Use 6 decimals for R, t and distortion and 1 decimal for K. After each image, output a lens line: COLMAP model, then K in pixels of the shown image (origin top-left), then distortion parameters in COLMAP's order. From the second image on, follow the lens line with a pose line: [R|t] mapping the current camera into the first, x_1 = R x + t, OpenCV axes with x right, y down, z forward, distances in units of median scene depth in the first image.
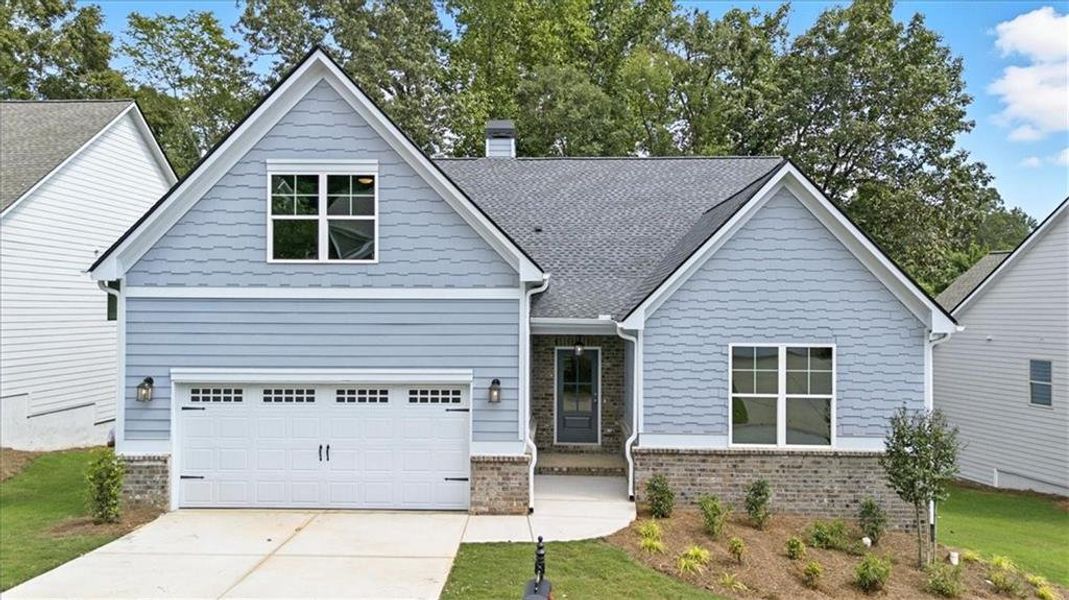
lens RADIAL K [[773.2, 0, 533.5], [0, 773.2, 299.9], [0, 0, 1]] dist [0.032069, -0.000239]
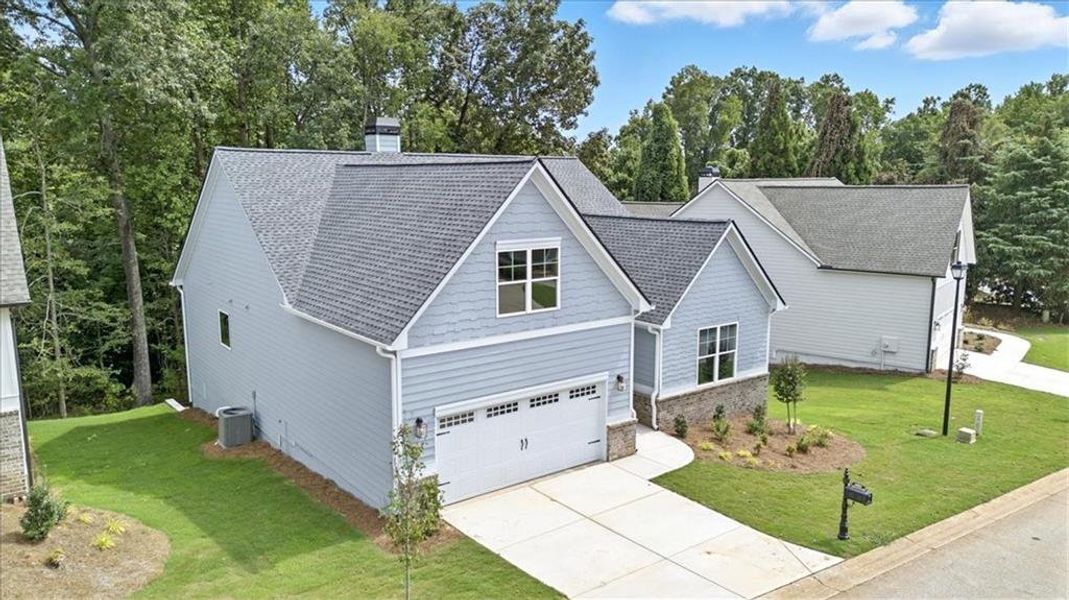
lens RADIAL K [[773.2, 0, 532.4], [0, 773.2, 302.7], [0, 0, 1]] dist [0.032069, -0.000239]
pose [[0.775194, -0.108337, 0.622365, -1.111424], [-0.002950, 0.984553, 0.175059, -0.304889], [-0.631717, -0.137541, 0.762900, -0.048216]]
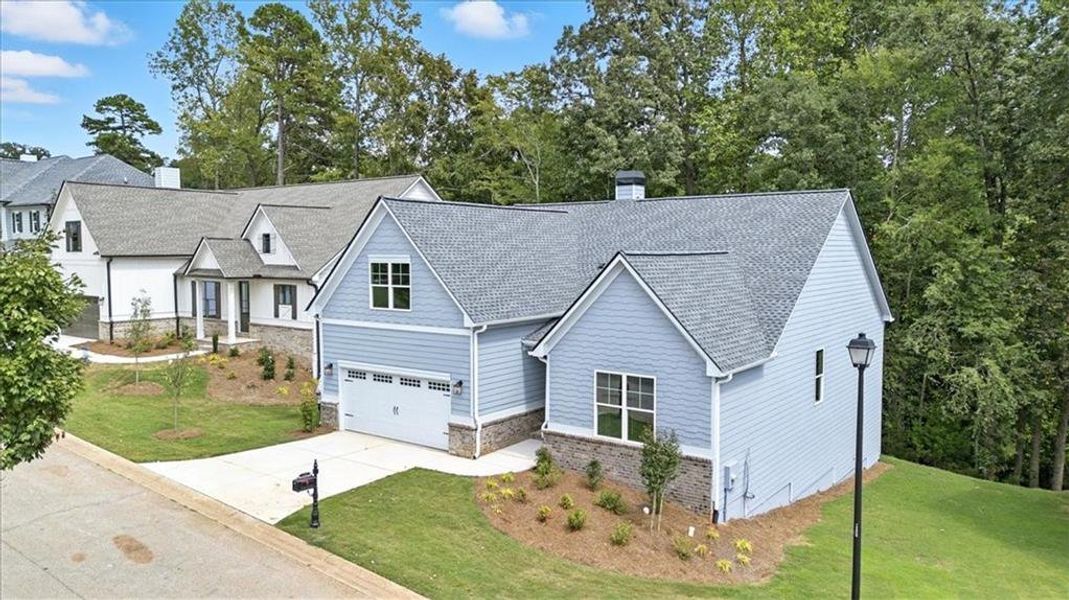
lens RADIAL K [[773.2, 0, 532.5], [0, 773.2, 298.1], [0, 0, 1]] dist [0.032069, -0.000239]
pose [[0.820281, 0.031112, -0.571114, 1.062826], [0.010539, 0.997528, 0.069478, -0.200953], [0.571864, -0.063010, 0.817925, -0.322887]]
